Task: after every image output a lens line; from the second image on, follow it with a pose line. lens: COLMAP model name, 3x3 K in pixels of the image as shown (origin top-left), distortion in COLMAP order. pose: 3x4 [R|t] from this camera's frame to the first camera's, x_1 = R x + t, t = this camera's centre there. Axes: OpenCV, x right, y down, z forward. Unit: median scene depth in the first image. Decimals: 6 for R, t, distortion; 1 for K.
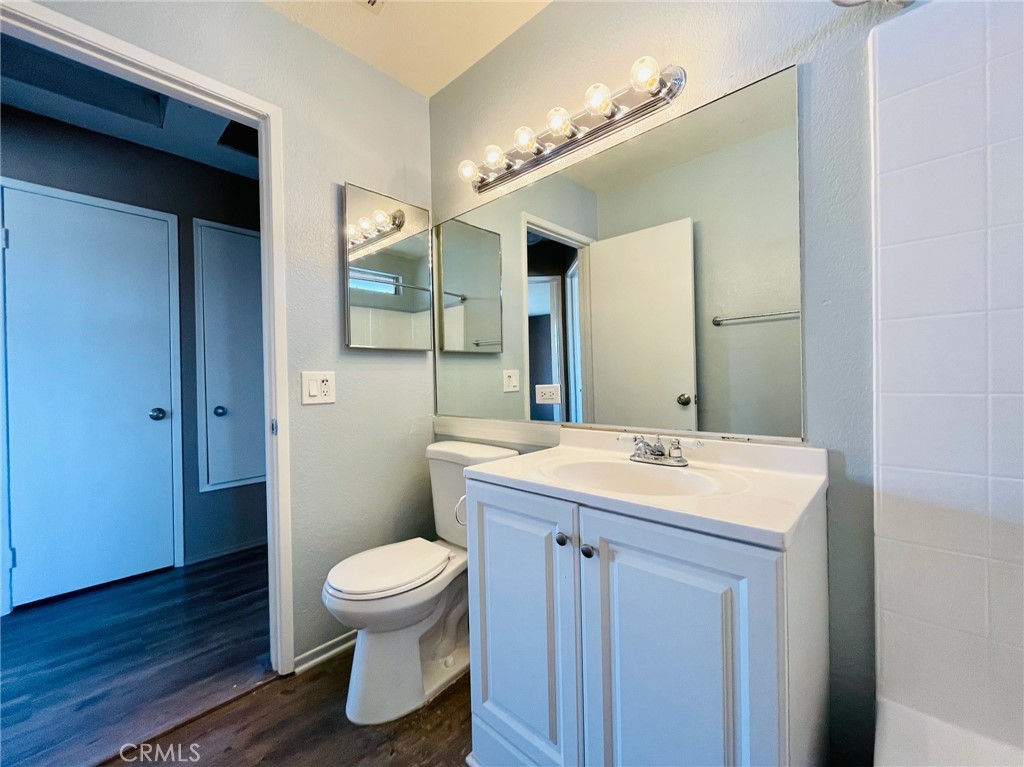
lens RADIAL K [[406.0, 0, 512.0], [0, 406.0, 383.5], [0, 0, 1]] dist [-0.000009, 0.000030]
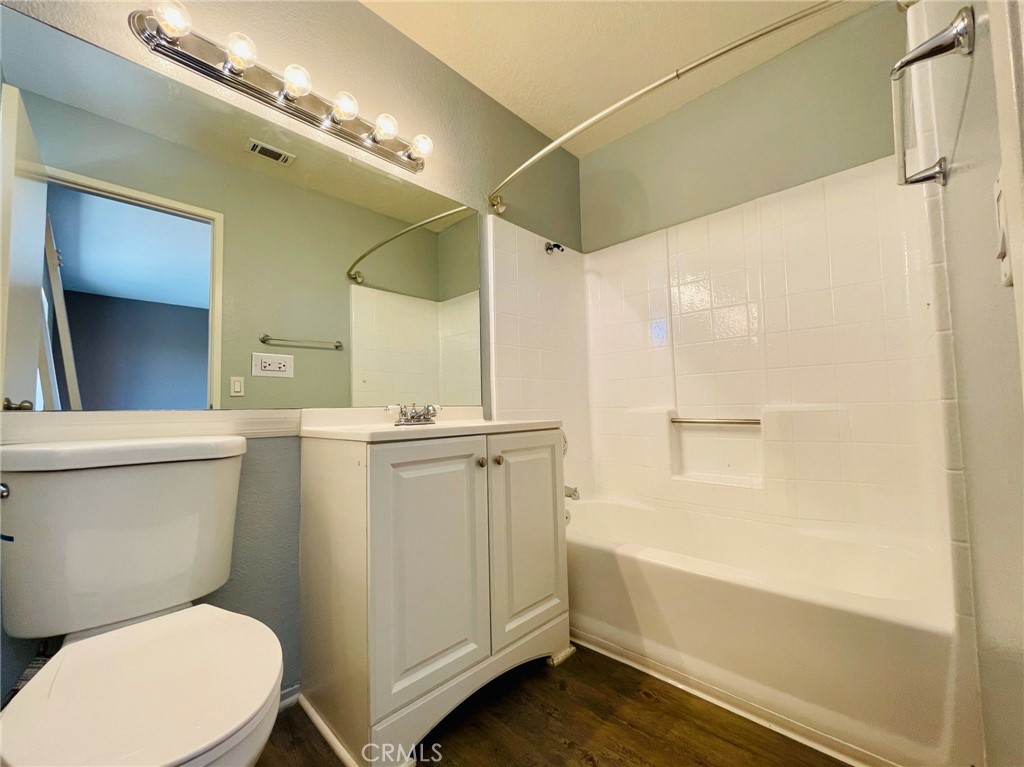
lens RADIAL K [[413.3, 0, 512.0], [0, 413.3, 383.5], [0, 0, 1]] dist [0.000693, 0.000095]
pose [[0.021748, 0.068906, 0.997386, -1.164135], [0.026280, 0.997238, -0.069469, 0.188764], [-0.999418, 0.027722, 0.019877, 0.759109]]
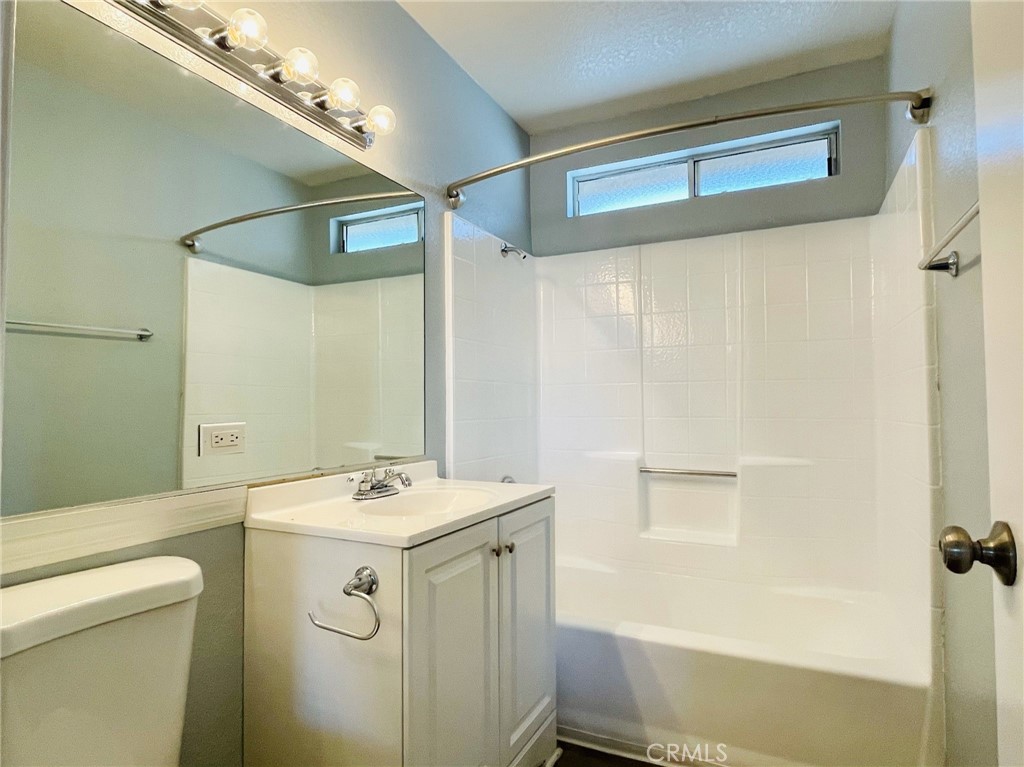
lens RADIAL K [[579.9, 0, 515.9], [0, 579.9, 383.1], [0, 0, 1]] dist [-0.073473, 0.080189]
pose [[-0.292342, 0.047607, 0.955128, -1.323959], [0.012340, 0.998865, -0.046010, -0.019837], [-0.956234, -0.001664, -0.292598, 1.265912]]
